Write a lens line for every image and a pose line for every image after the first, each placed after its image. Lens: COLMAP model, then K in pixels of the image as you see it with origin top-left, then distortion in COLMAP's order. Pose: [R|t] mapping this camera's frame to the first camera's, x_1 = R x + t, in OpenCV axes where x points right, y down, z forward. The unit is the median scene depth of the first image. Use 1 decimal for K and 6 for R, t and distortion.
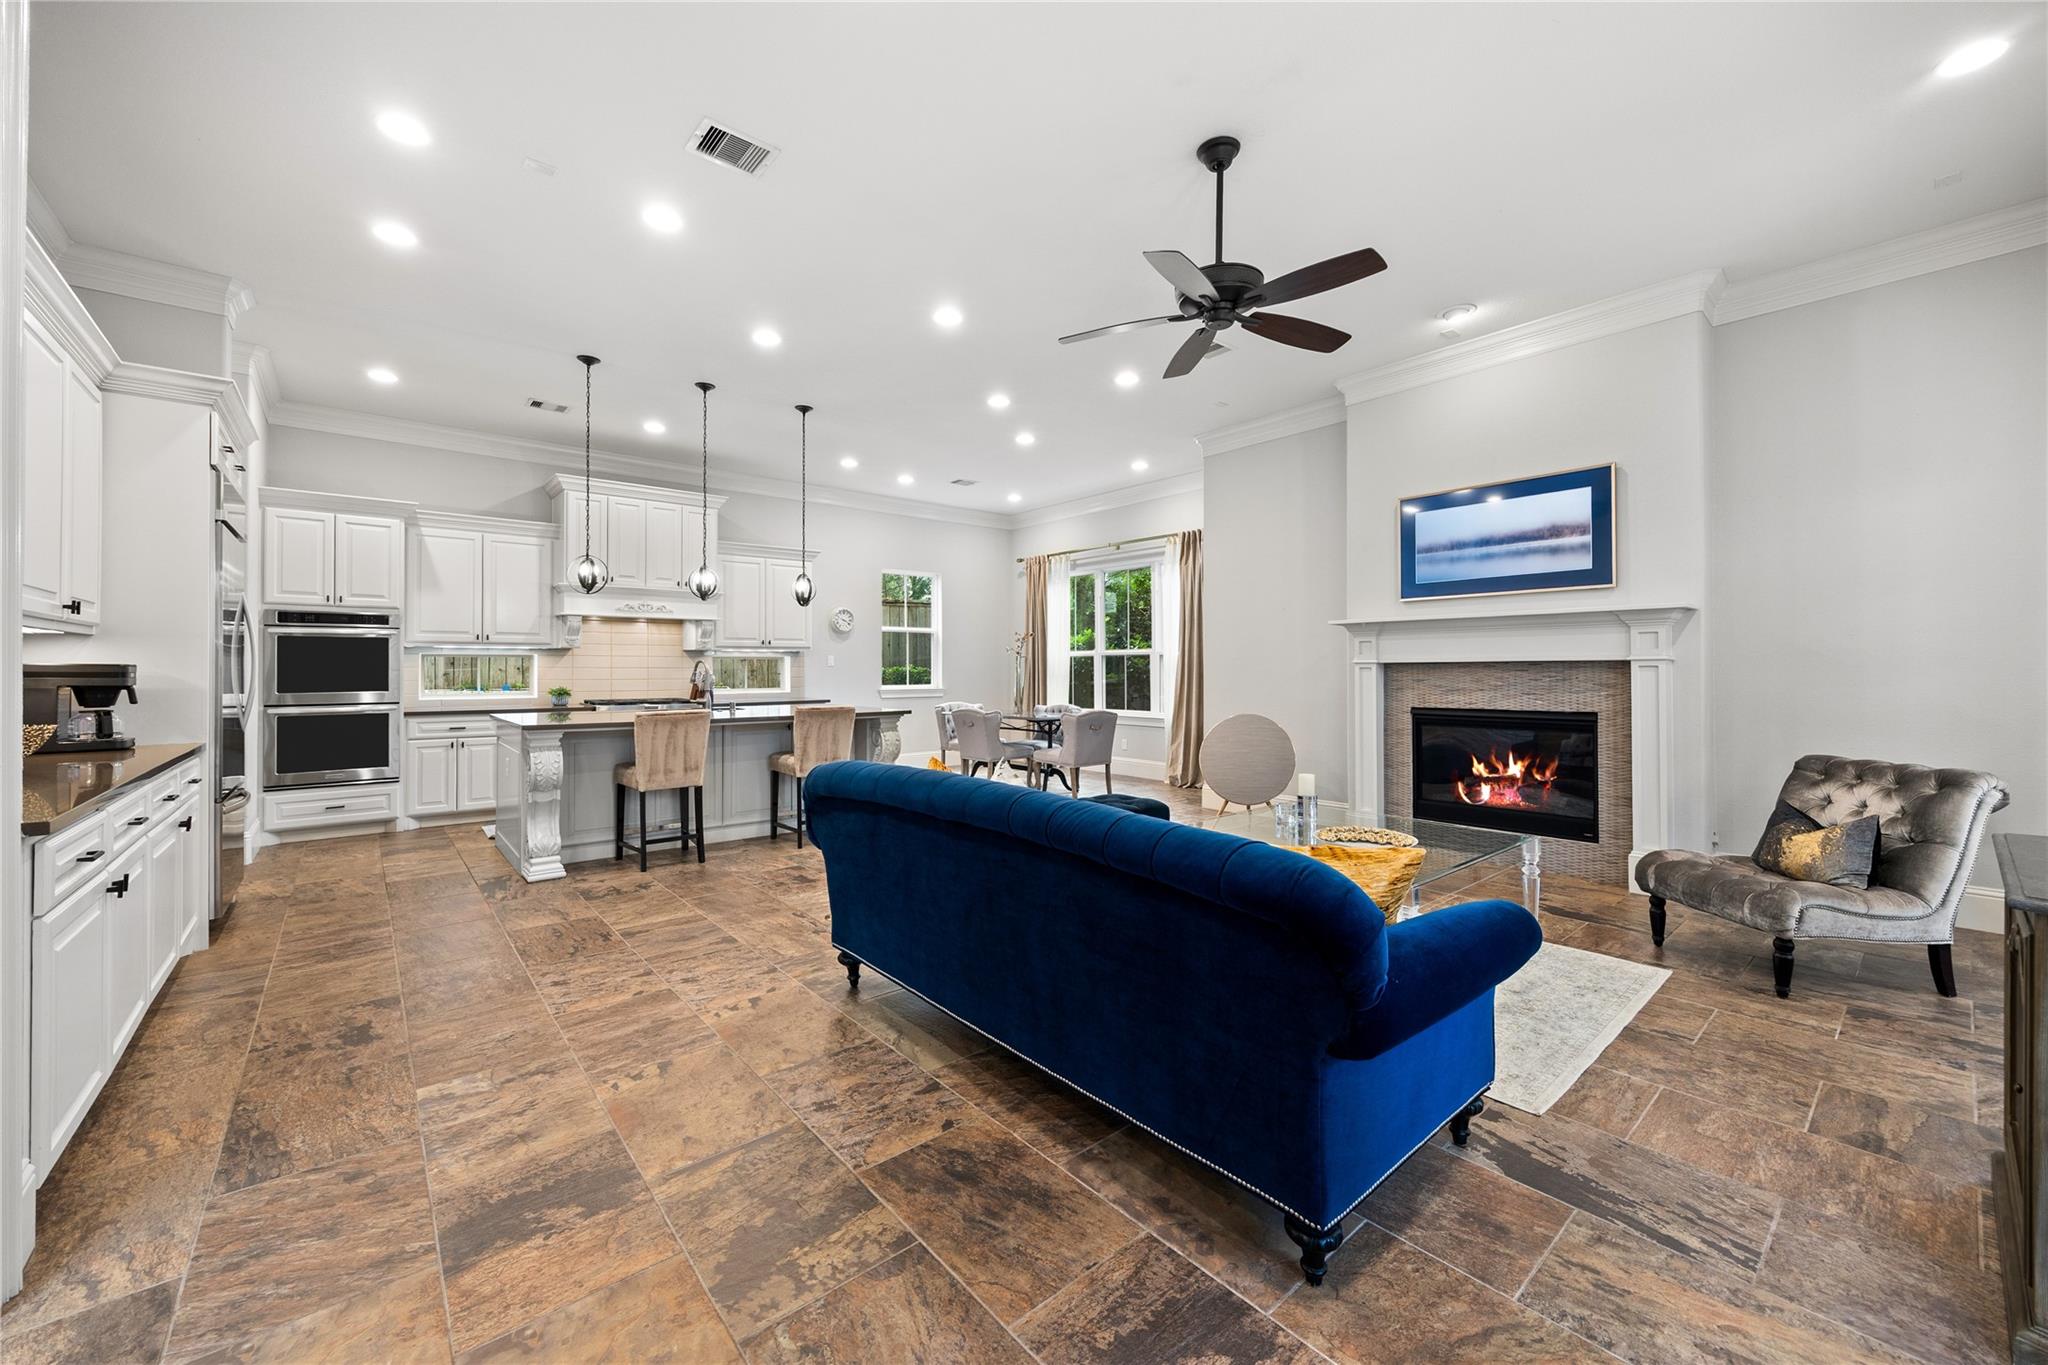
lens RADIAL K [[779.7, 0, 1034.6], [0, 779.7, 661.7], [0, 0, 1]] dist [-0.017826, 0.000430]
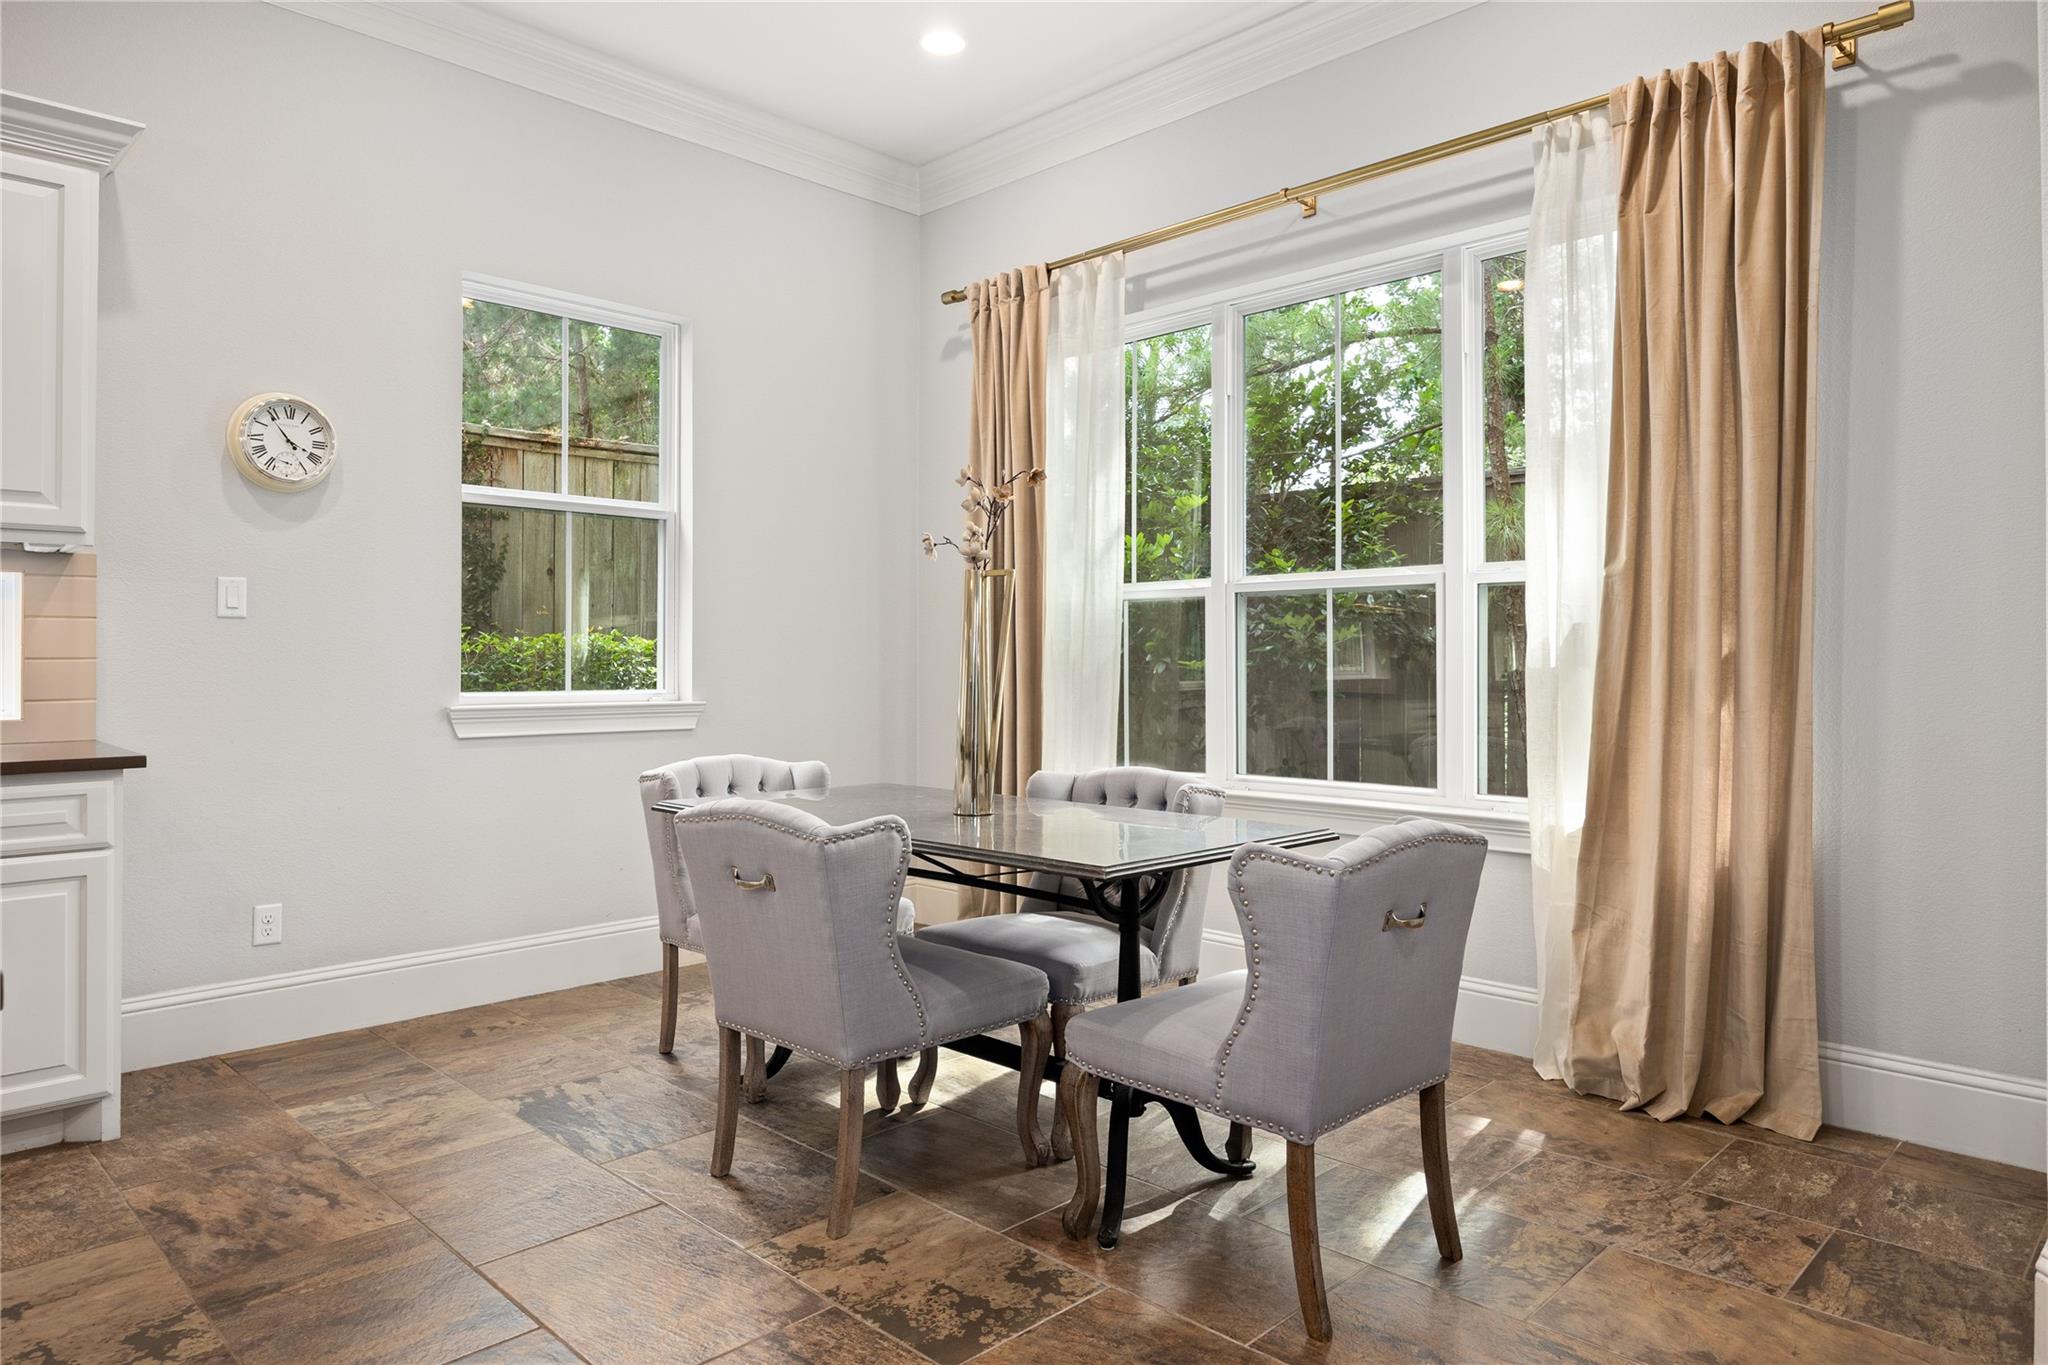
lens RADIAL K [[1290.4, 0, 1022.4], [0, 1290.4, 643.7], [0, 0, 1]] dist [-0.003857, -0.005984]
pose [[0.997146, 0.006806, 0.075192, -0.039563], [-0.006690, 0.999976, -0.001793, 0.015069], [-0.075203, 0.001285, 0.997167, 0.652368]]
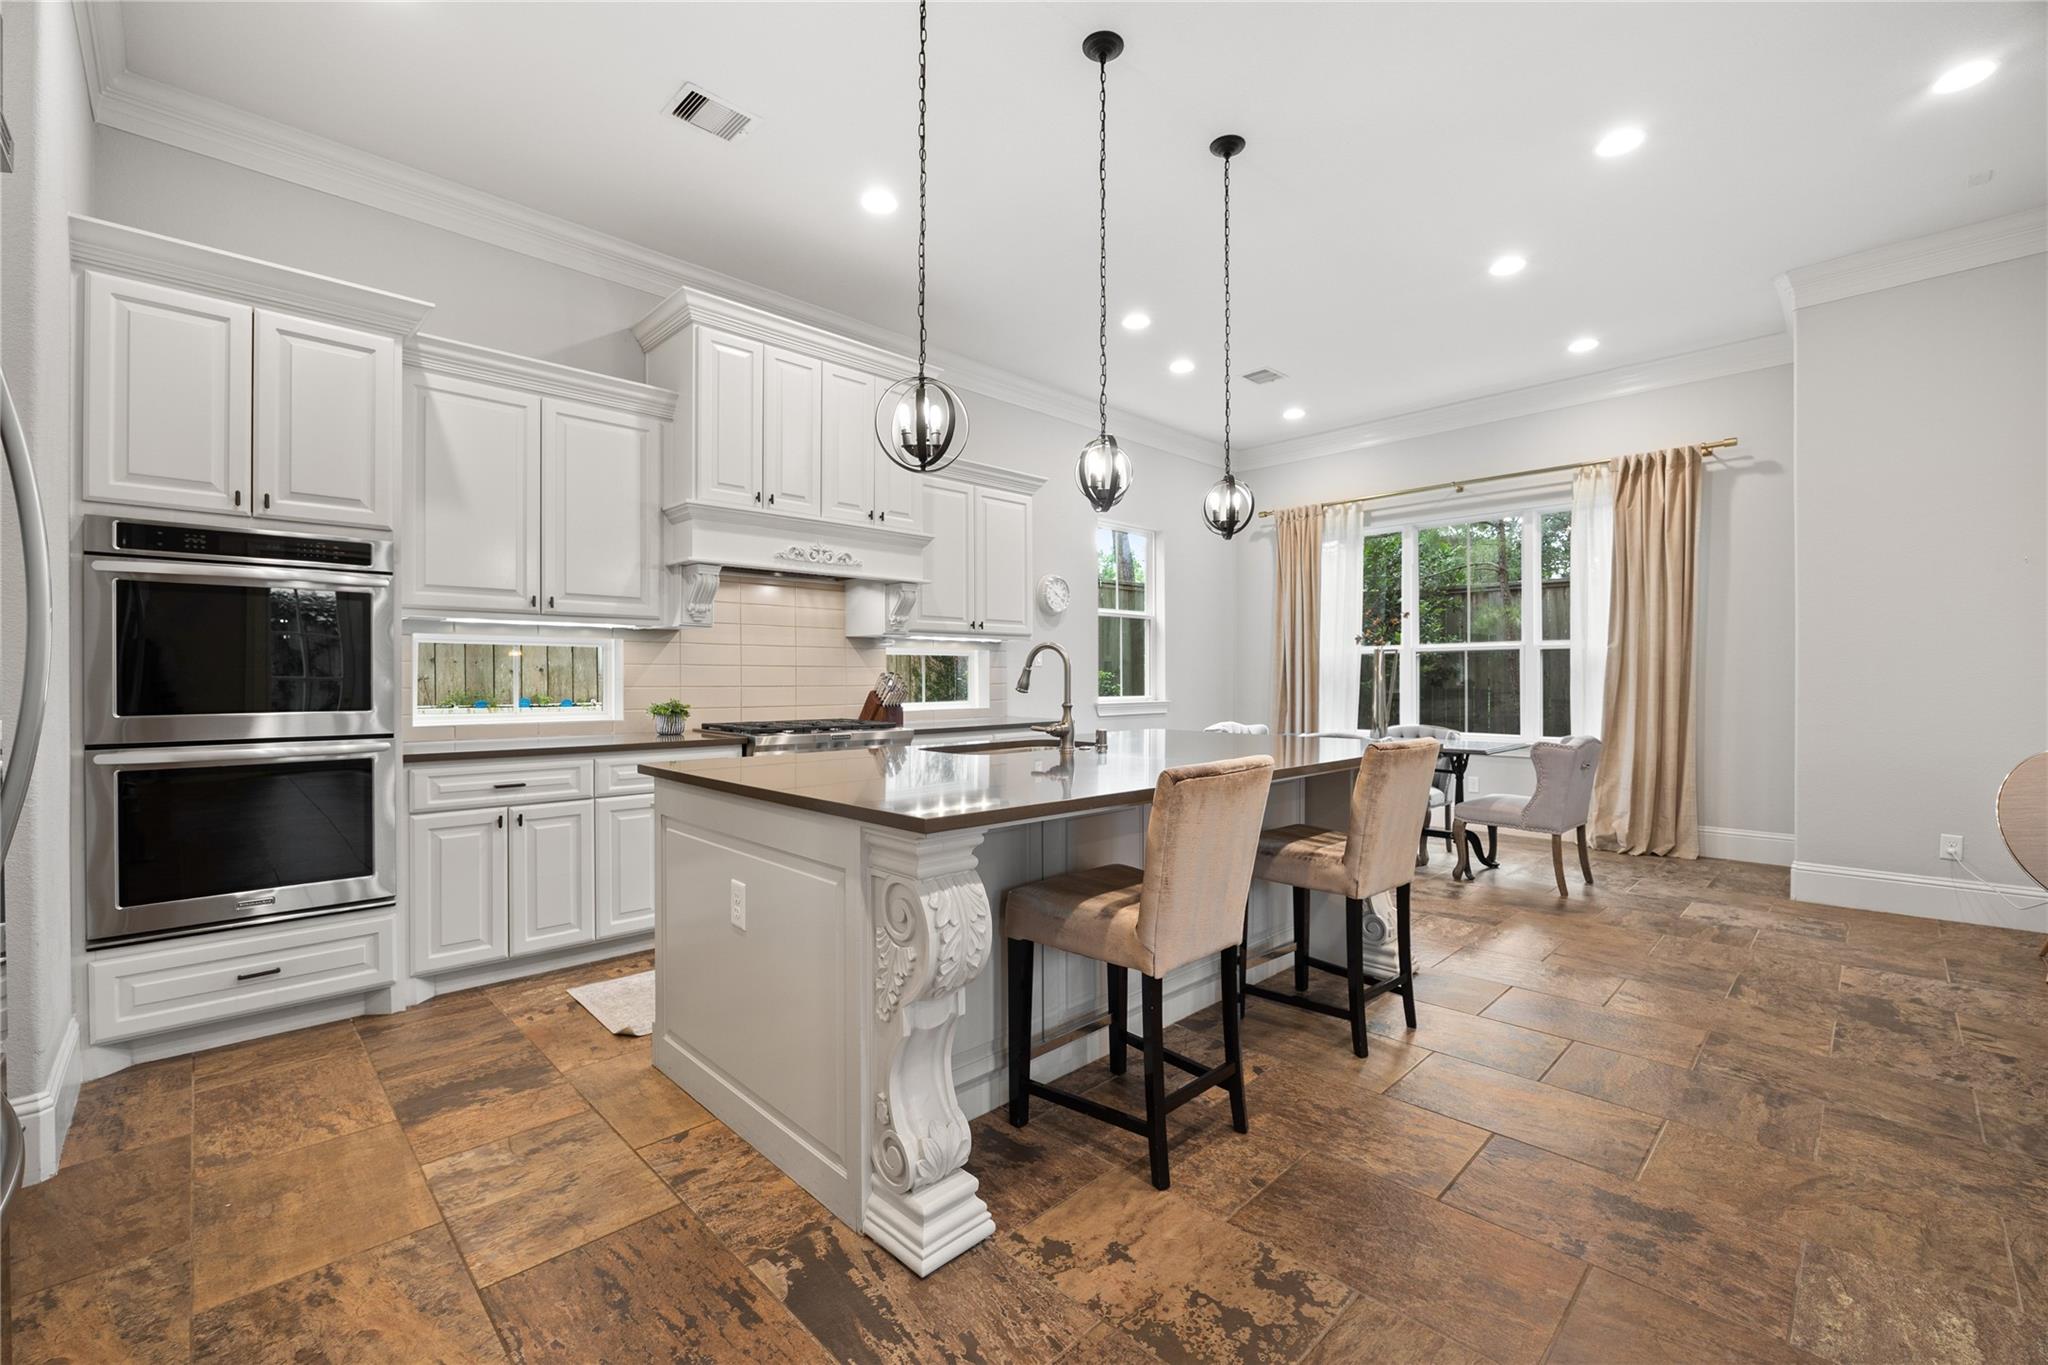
lens RADIAL K [[865.3, 0, 1030.1], [0, 865.3, 677.8], [0, 0, 1]] dist [-0.013721, 0.000953]
pose [[0.997945, 0.000019, 0.064075, -0.365808], [-0.000332, 0.999988, 0.004882, 0.012869], [-0.064074, -0.004893, 0.997933, 0.353606]]
